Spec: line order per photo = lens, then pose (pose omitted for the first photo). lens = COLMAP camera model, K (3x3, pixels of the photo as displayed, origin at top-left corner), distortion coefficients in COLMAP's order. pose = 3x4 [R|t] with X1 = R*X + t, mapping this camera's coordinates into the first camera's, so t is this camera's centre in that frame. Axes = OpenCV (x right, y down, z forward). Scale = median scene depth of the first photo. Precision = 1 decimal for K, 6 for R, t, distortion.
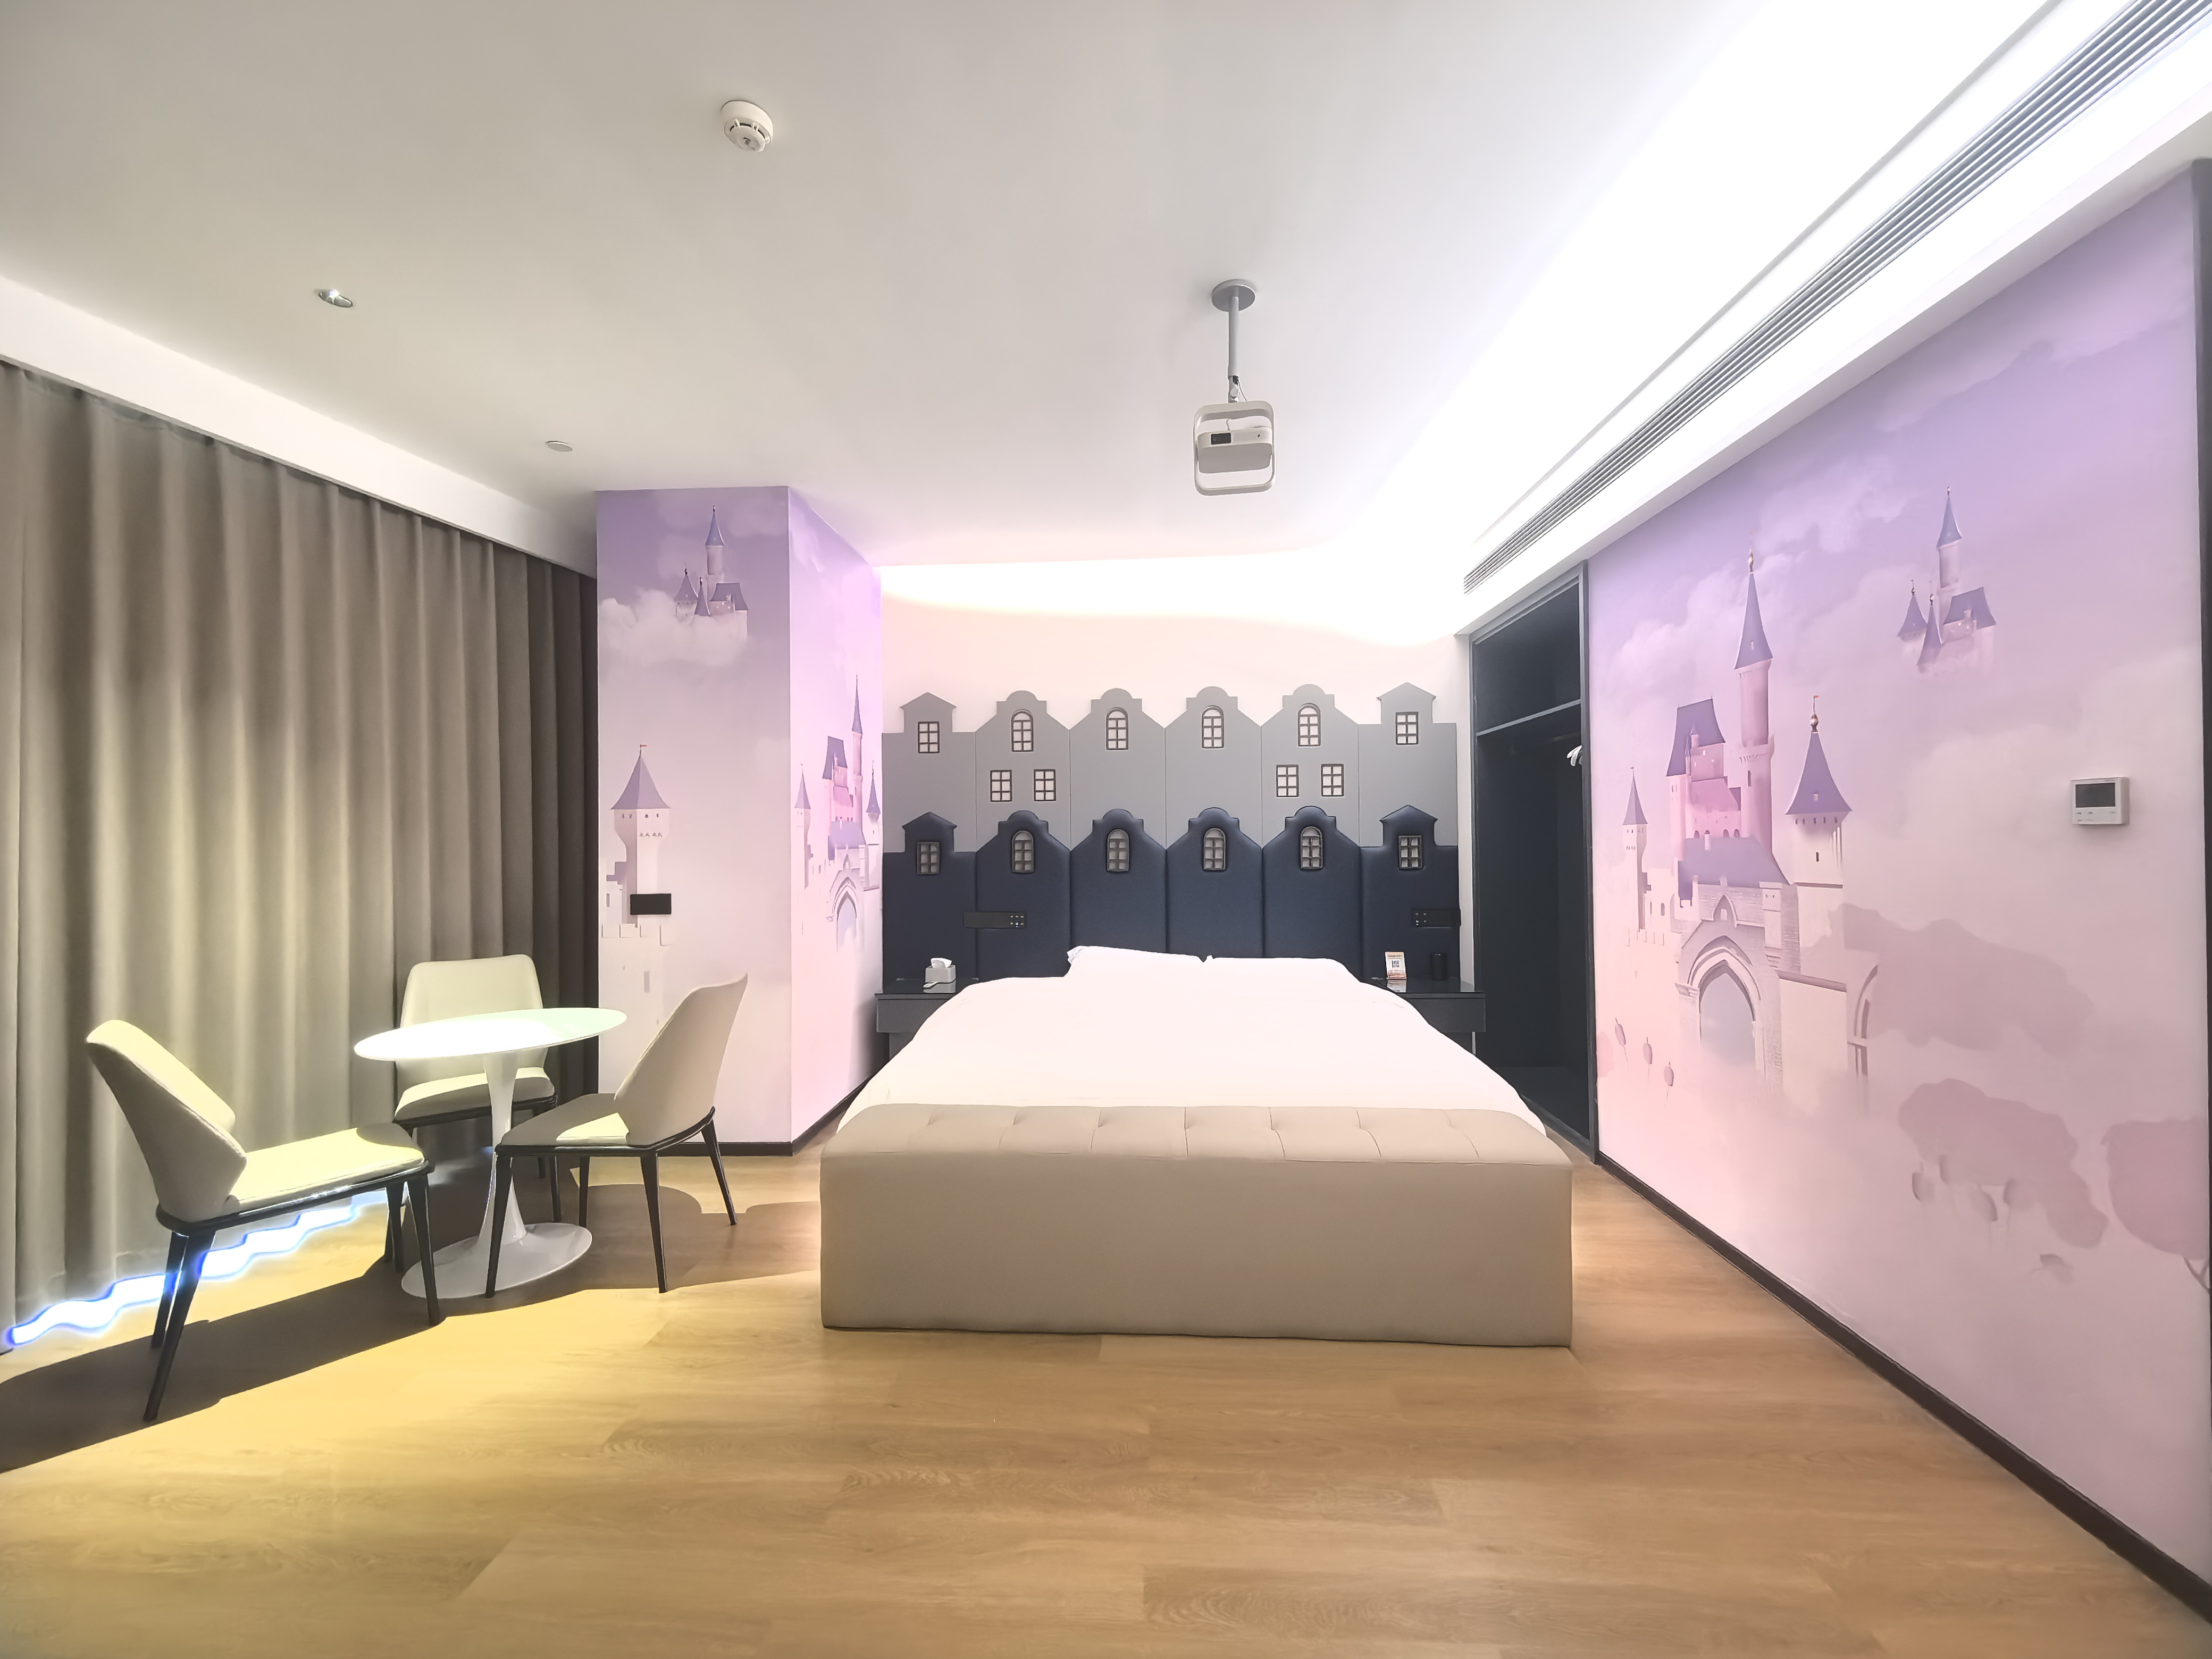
lens RADIAL K [[867.4, 0, 1111.4], [0, 867.4, 831.9], [0, 0, 1]] dist [0.013633, -0.003084]
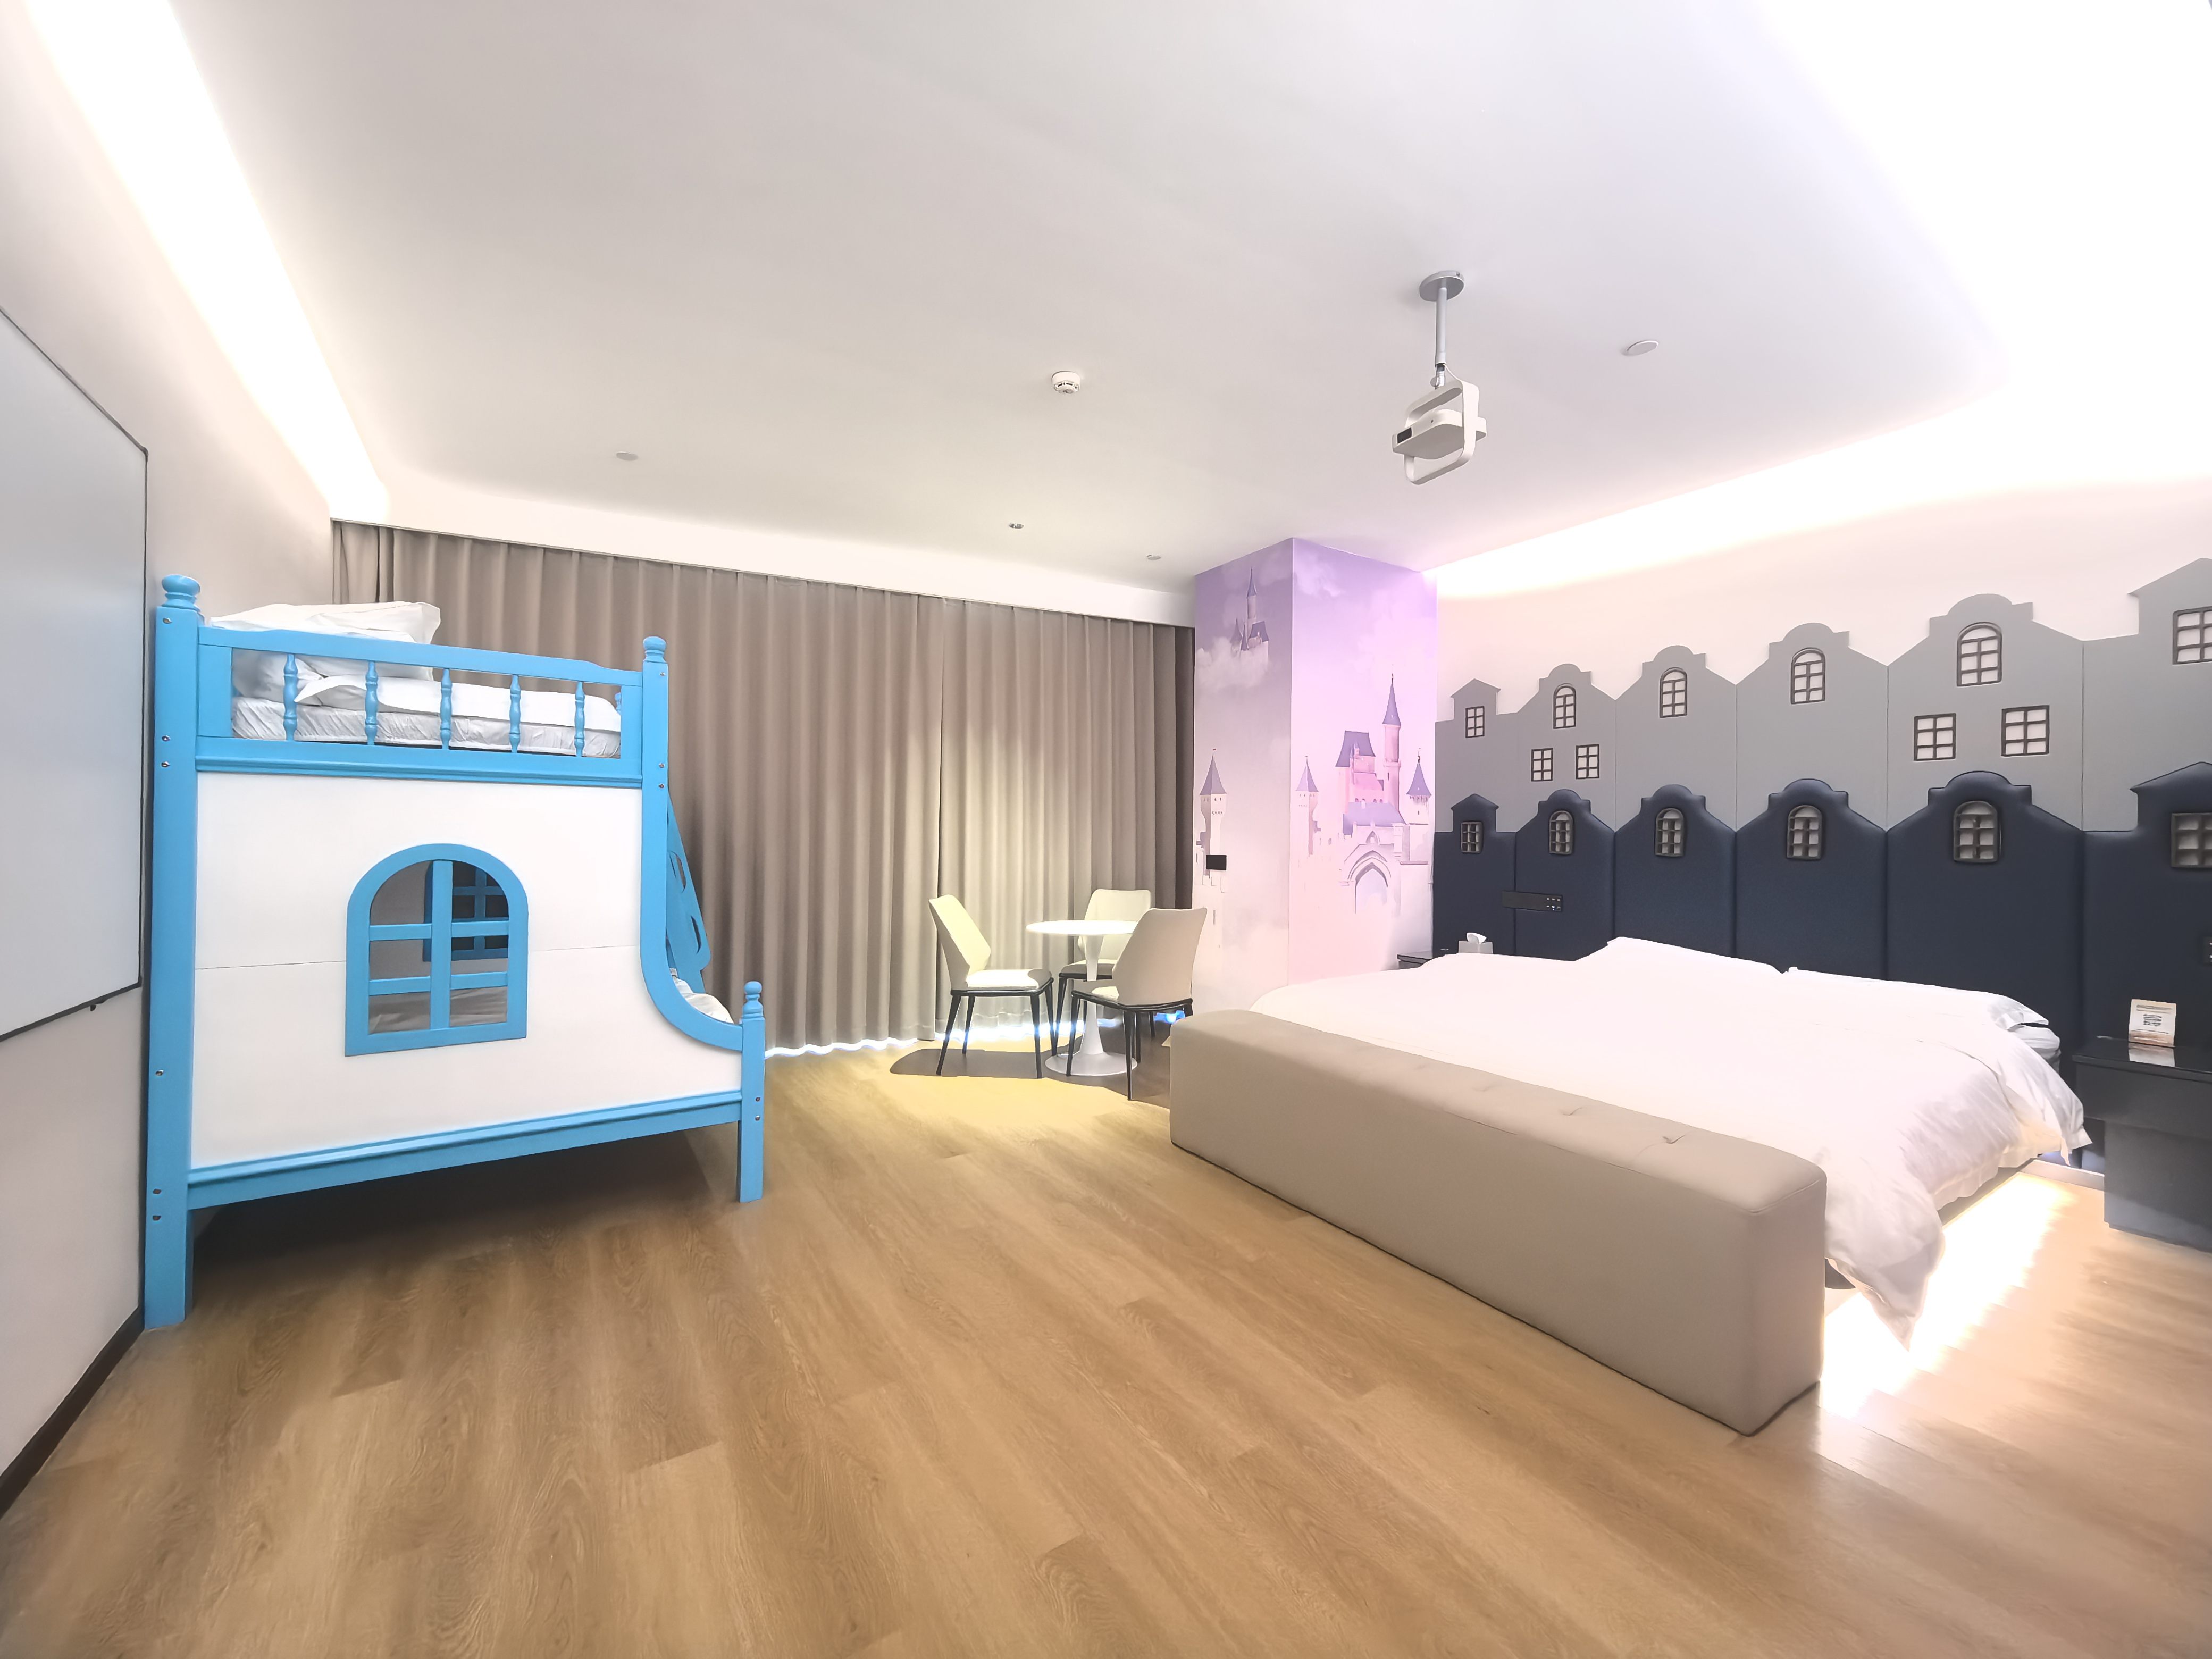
lens RADIAL K [[915.6, 0, 1148.2], [0, 915.6, 830.8], [0, 0, 1]] dist [0.014530, -0.000046]
pose [[0.588085, 0.007011, -0.808769, 0.549835], [-0.008706, 0.999959, 0.002338, 0.027537], [0.808753, 0.005666, 0.588122, 0.040662]]
